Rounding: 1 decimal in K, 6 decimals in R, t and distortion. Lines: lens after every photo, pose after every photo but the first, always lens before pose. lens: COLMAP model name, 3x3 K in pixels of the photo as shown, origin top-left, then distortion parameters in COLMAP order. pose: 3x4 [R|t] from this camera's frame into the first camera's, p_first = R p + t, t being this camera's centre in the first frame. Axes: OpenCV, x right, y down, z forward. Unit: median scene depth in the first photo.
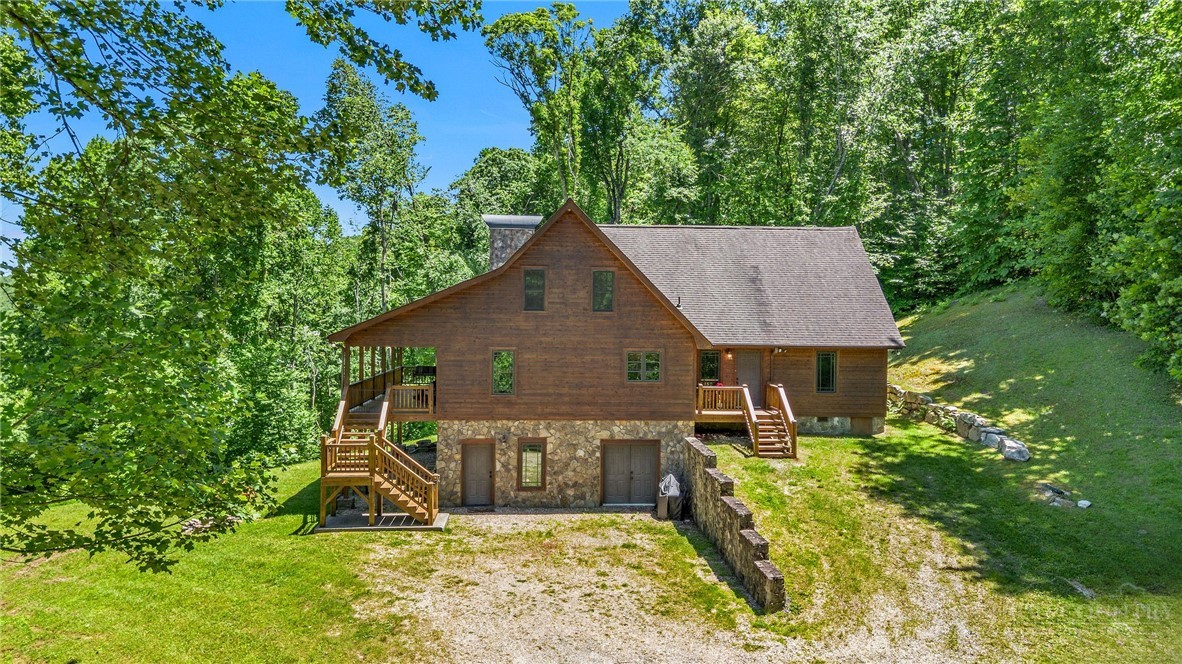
lens RADIAL K [[882.9, 0, 609.8], [0, 882.9, 305.7], [0, 0, 1]] dist [0.059832, -0.036571]
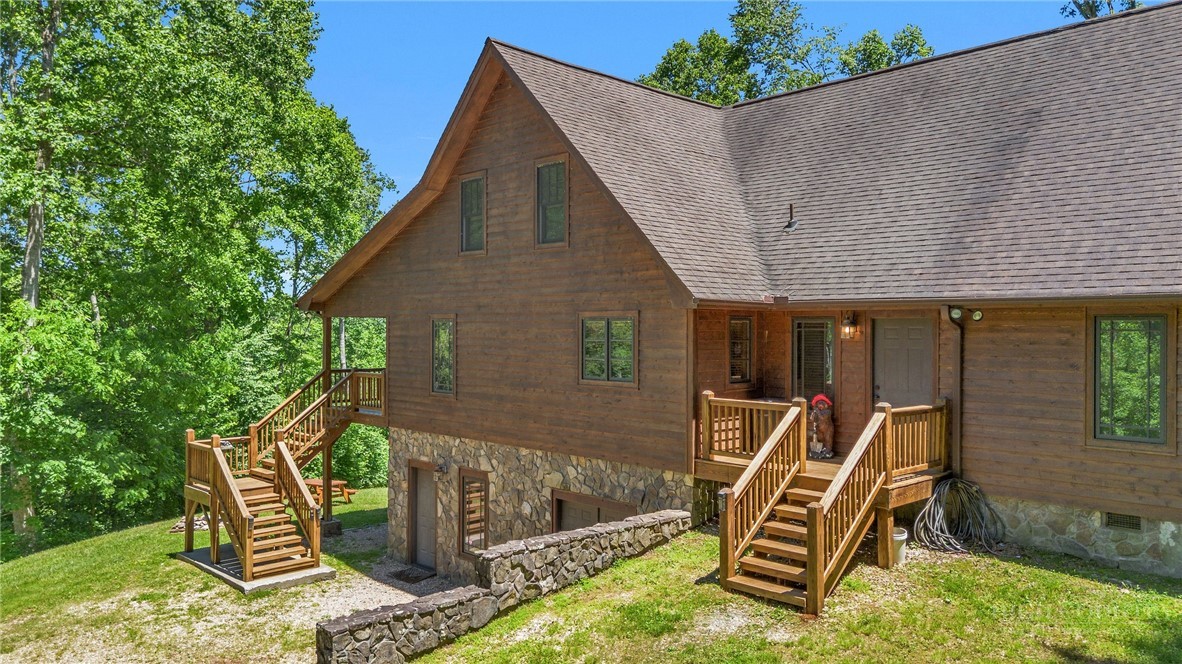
lens RADIAL K [[882.9, 0, 594.1], [0, 882.9, 324.5], [0, 0, 1]] dist [0.059832, -0.036571]
pose [[0.610733, -0.015764, -0.791680, 0.424114], [0.017114, 0.999831, -0.006707, 0.059484], [0.791652, -0.009453, 0.610900, 0.711031]]
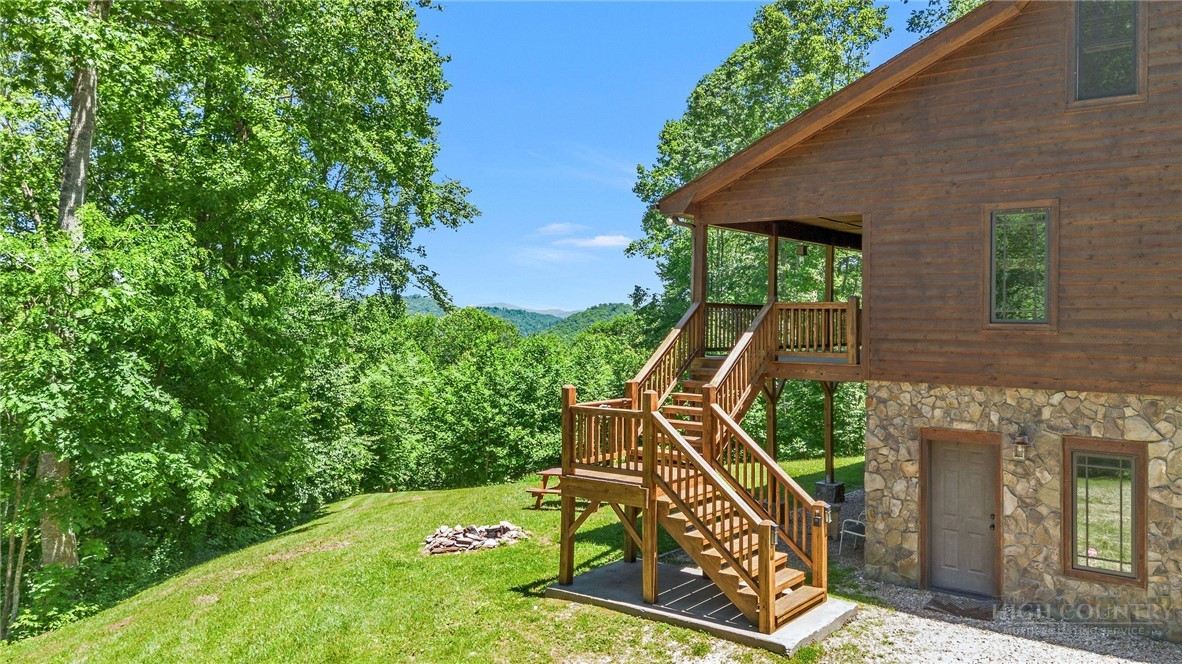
lens RADIAL K [[882.9, 0, 698.0], [0, 882.9, 316.6], [0, 0, 1]] dist [0.059832, -0.036571]
pose [[0.766914, -0.008172, -0.641698, 0.023112], [0.009074, 0.999957, -0.001889, 0.097097], [0.641686, -0.004374, 0.766955, 0.605460]]
